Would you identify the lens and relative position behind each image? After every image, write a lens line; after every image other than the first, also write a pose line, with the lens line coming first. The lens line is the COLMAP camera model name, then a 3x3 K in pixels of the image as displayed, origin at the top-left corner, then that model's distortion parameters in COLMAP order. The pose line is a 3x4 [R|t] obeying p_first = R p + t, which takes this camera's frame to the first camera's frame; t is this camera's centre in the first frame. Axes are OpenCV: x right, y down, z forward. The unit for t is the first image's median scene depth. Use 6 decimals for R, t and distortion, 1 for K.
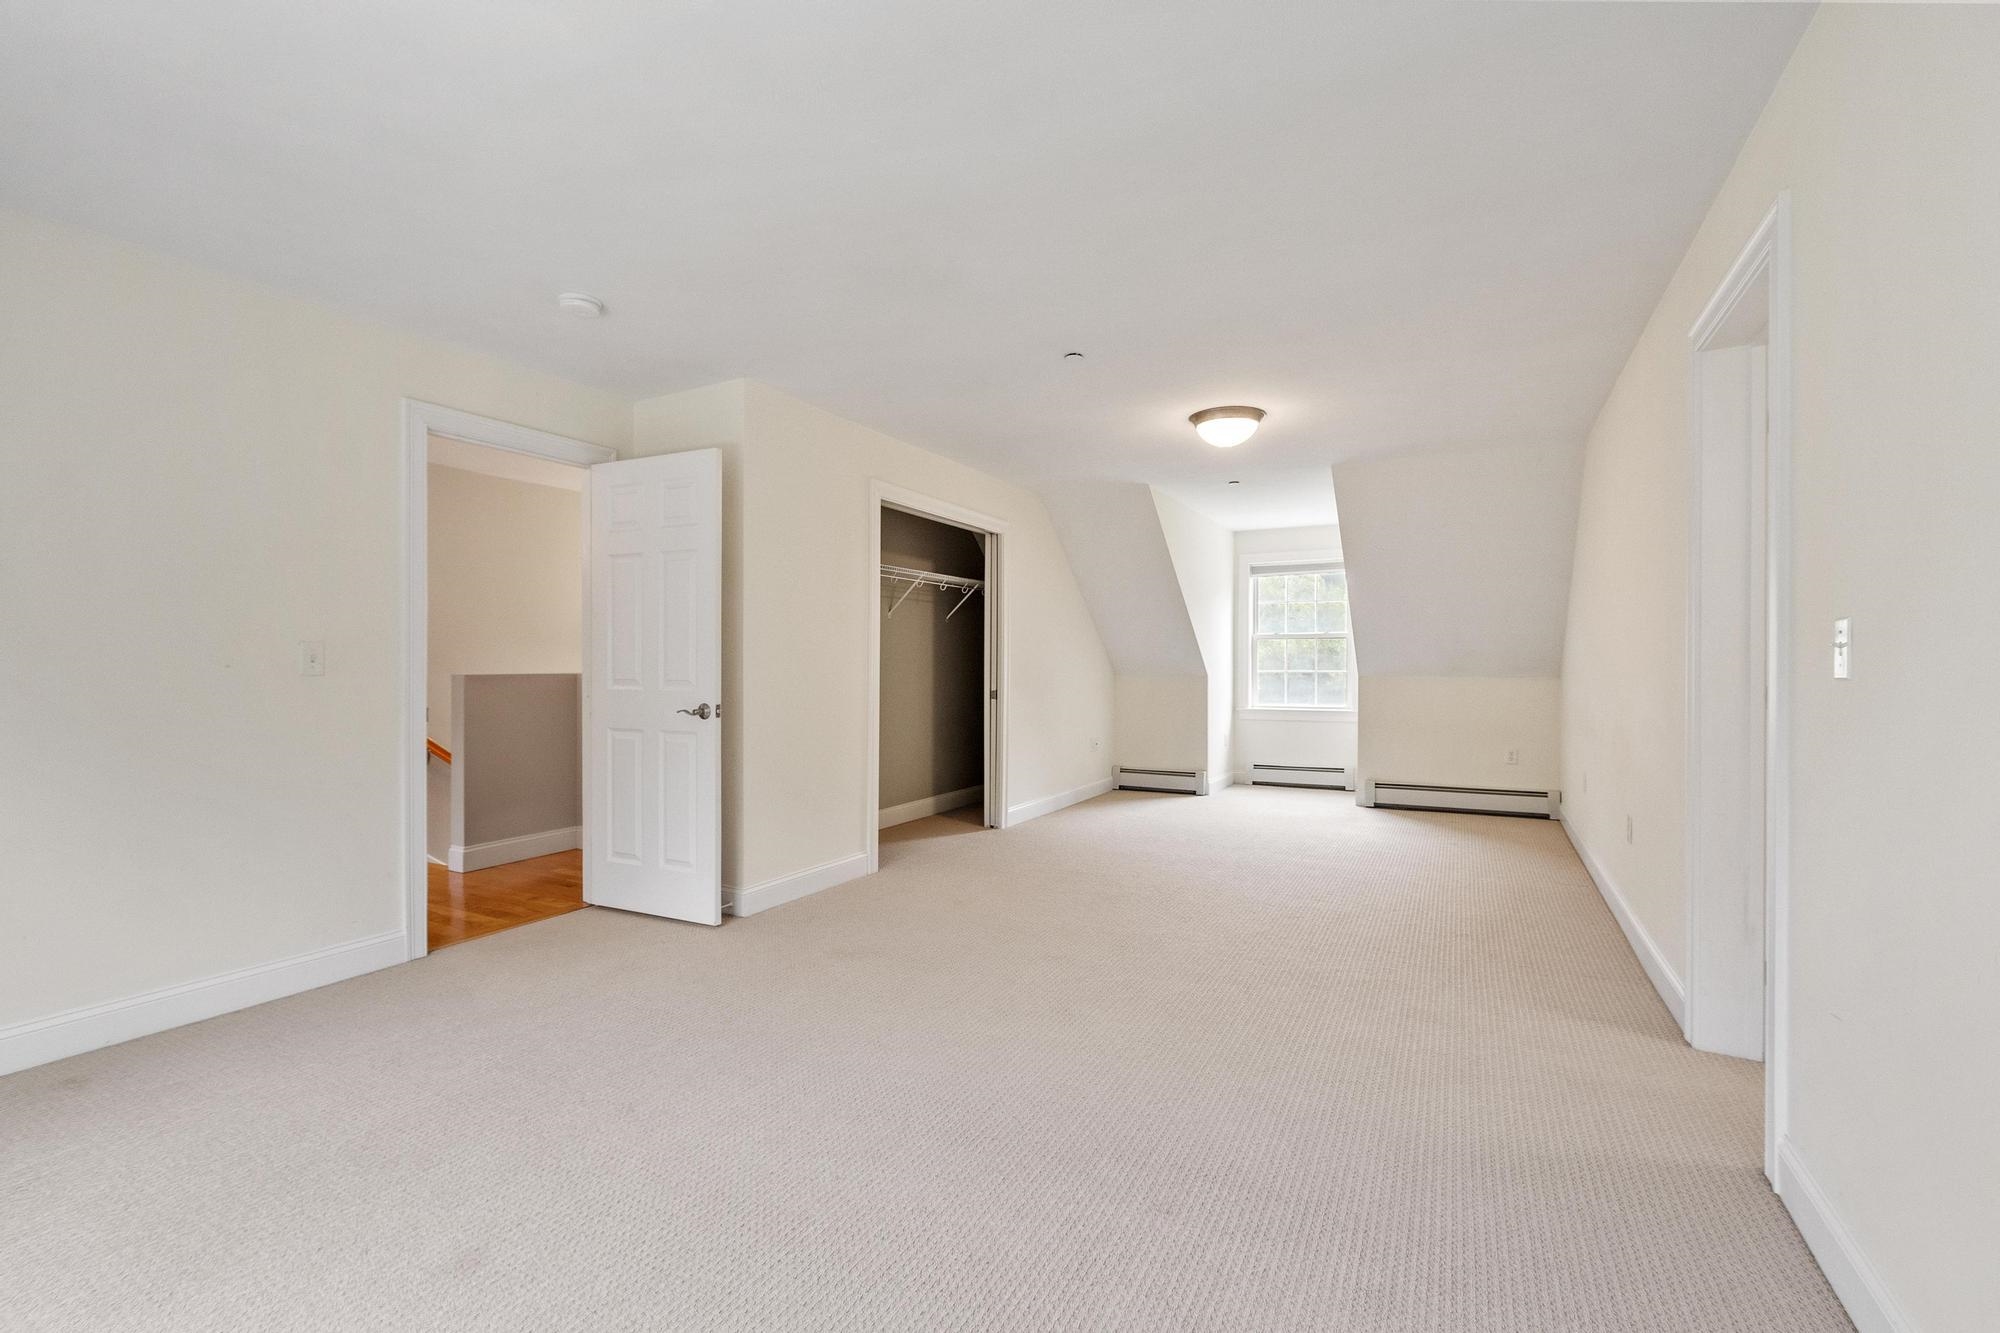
lens RADIAL K [[889.2, 0, 1005.1], [0, 889.2, 676.5], [0, 0, 1]] dist [-0.001052, -0.000524]
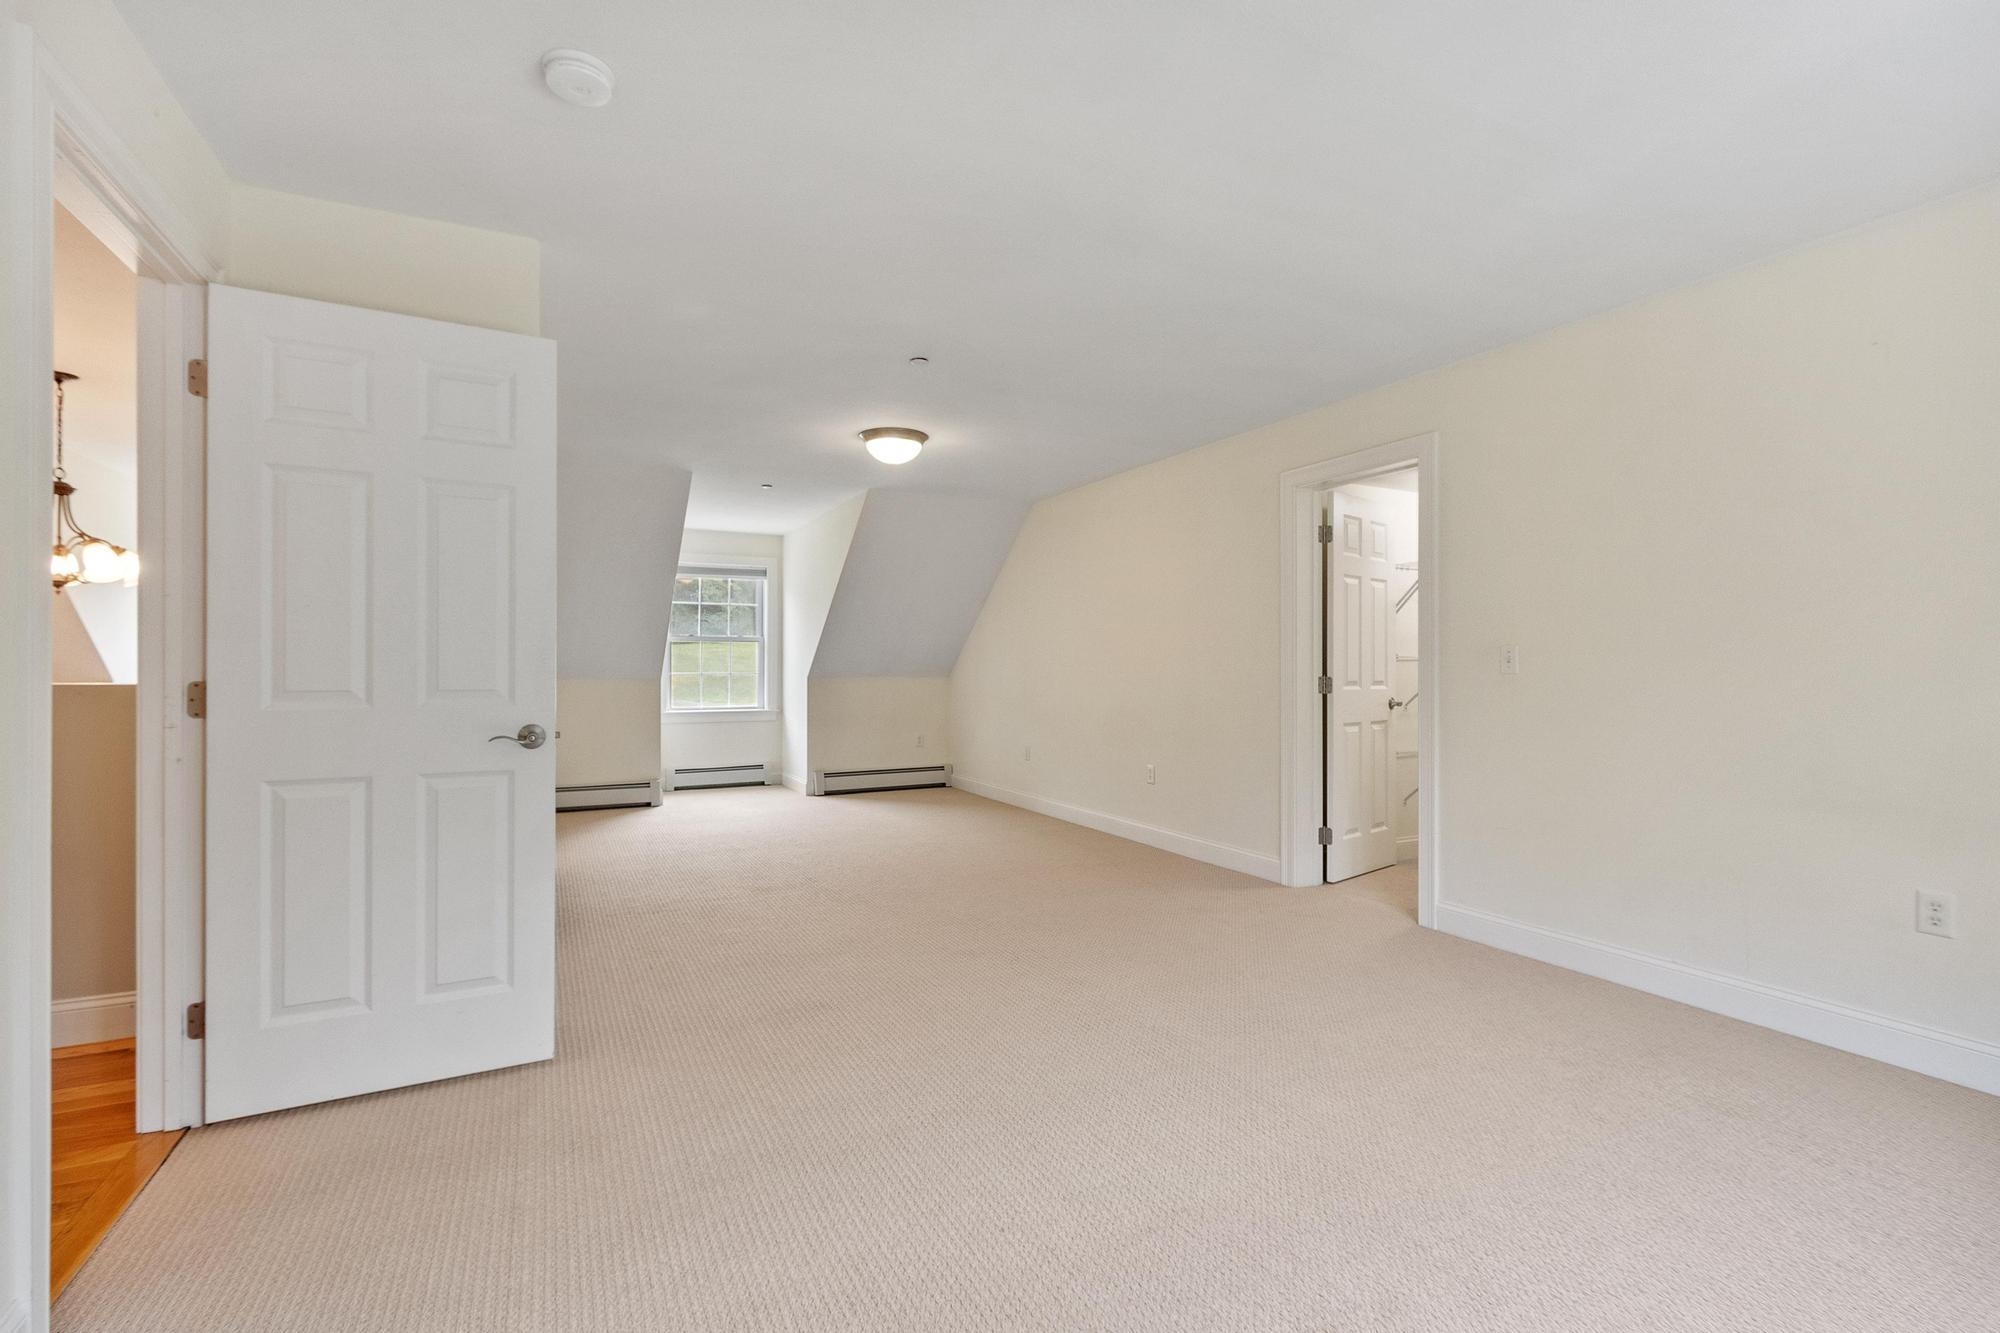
lens RADIAL K [[889.2, 0, 1016.6], [0, 889.2, 664.8], [0, 0, 1]] dist [-0.001052, -0.000524]
pose [[0.540178, 0.006896, 0.841523, -0.424079], [0.004016, 0.999934, -0.010772, -0.003035], [-0.841541, 0.009198, 0.540114, 0.209570]]
